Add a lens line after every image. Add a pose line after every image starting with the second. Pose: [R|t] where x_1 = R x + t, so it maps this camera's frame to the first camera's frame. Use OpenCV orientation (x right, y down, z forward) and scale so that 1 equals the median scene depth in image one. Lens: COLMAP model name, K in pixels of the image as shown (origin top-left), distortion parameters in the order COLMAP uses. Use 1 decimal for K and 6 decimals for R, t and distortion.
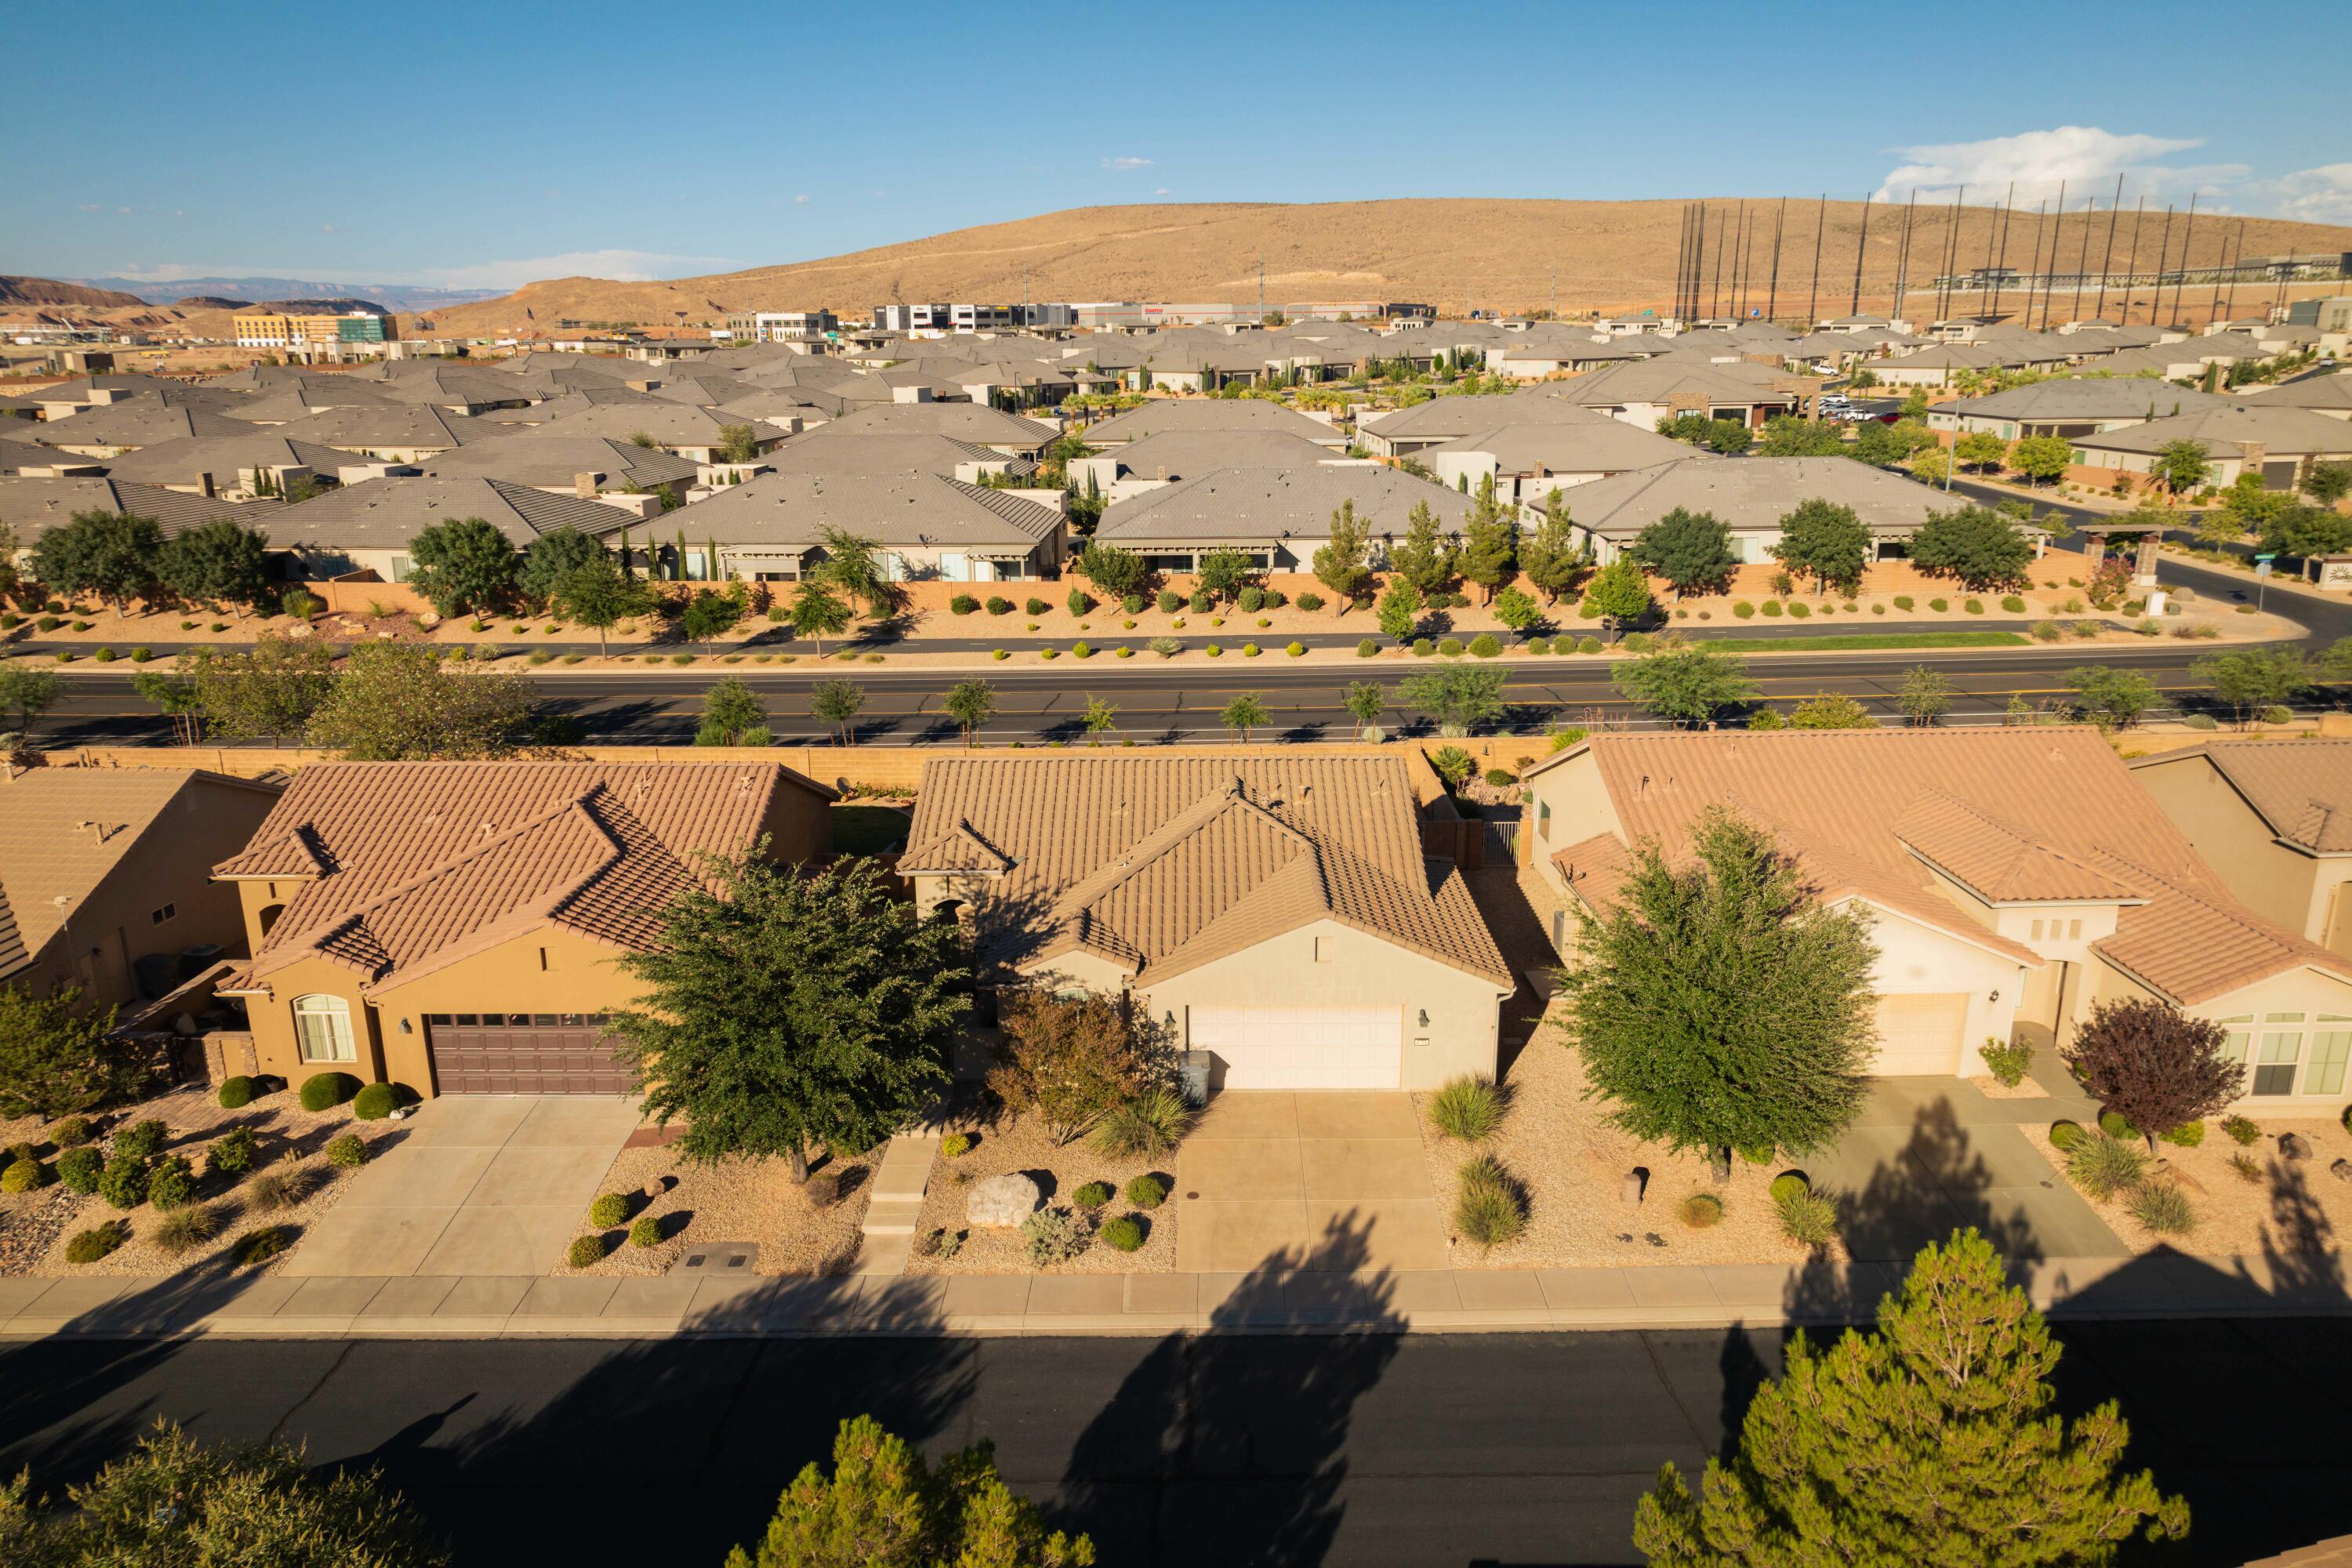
lens RADIAL K [[1541.9, 0, 1176.0], [0, 1541.9, 784.0], [0, 0, 1]] dist [0.007113, 0.001571]
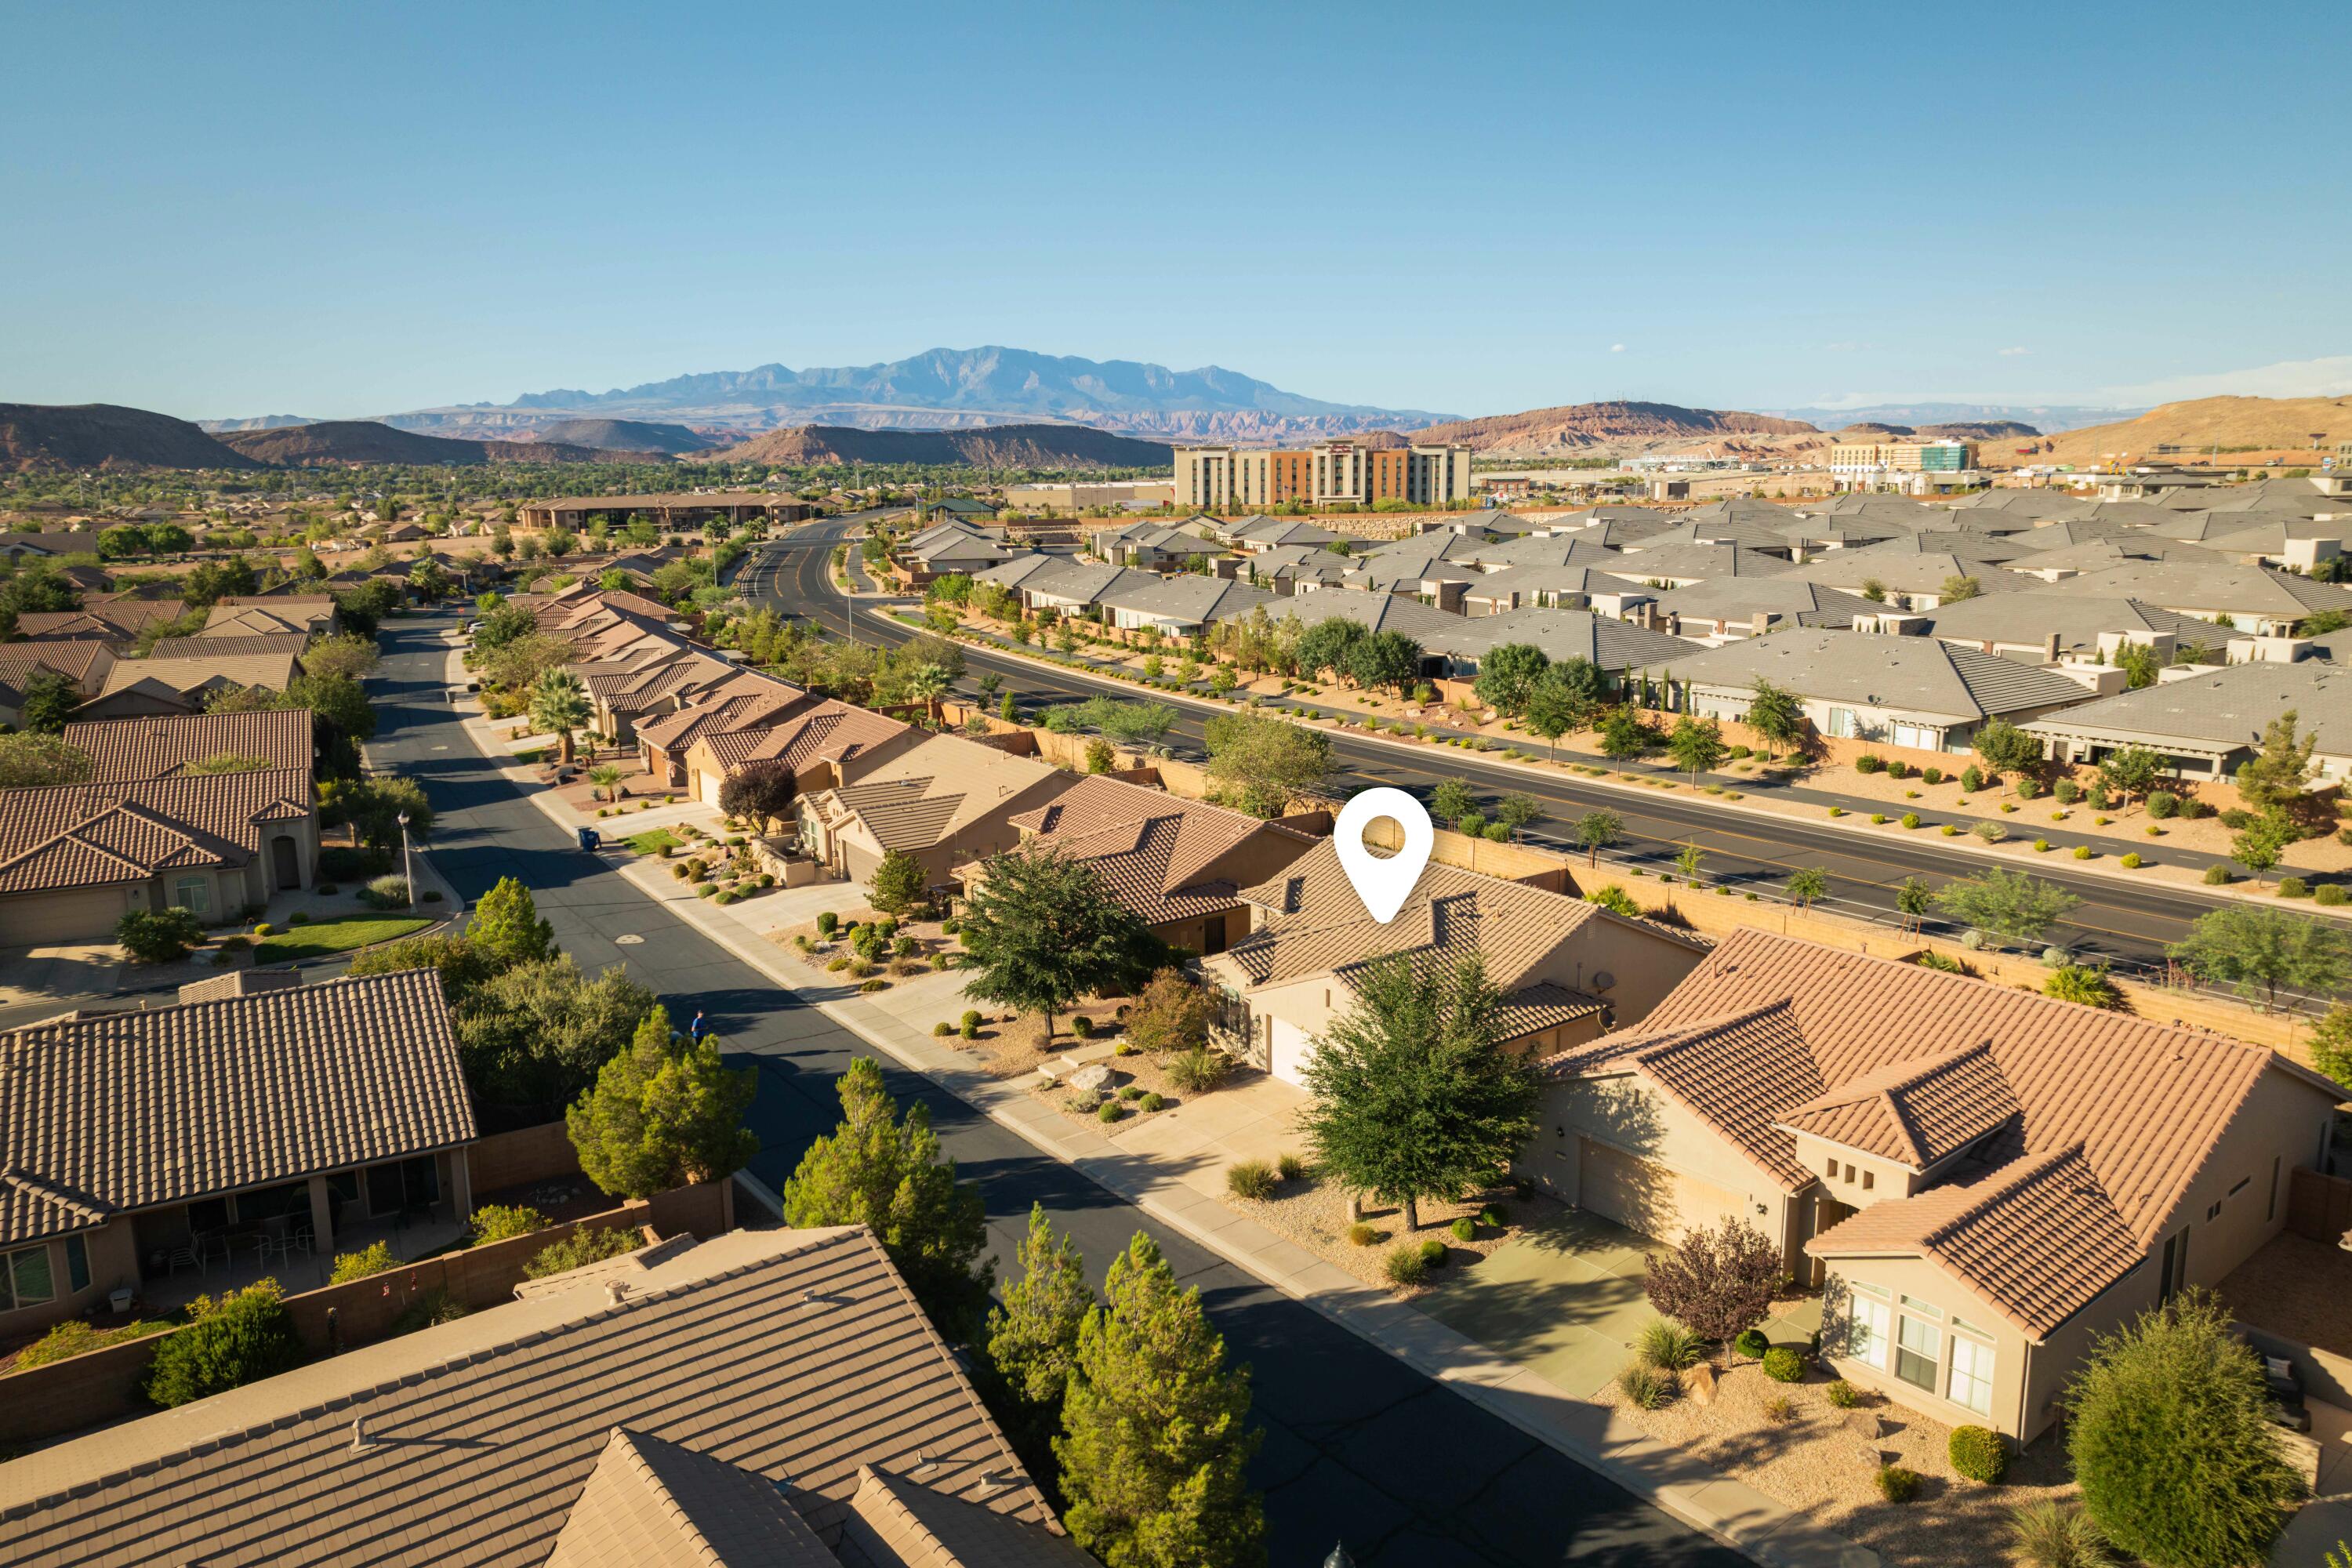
lens RADIAL K [[1541.9, 0, 1176.0], [0, 1541.9, 784.0], [0, 0, 1]] dist [0.007113, 0.001571]
pose [[0.616981, 0.157847, -0.770985, 1.105435], [-0.217564, 0.975709, 0.025655, -0.089650], [0.756307, 0.151910, 0.636336, -0.010365]]
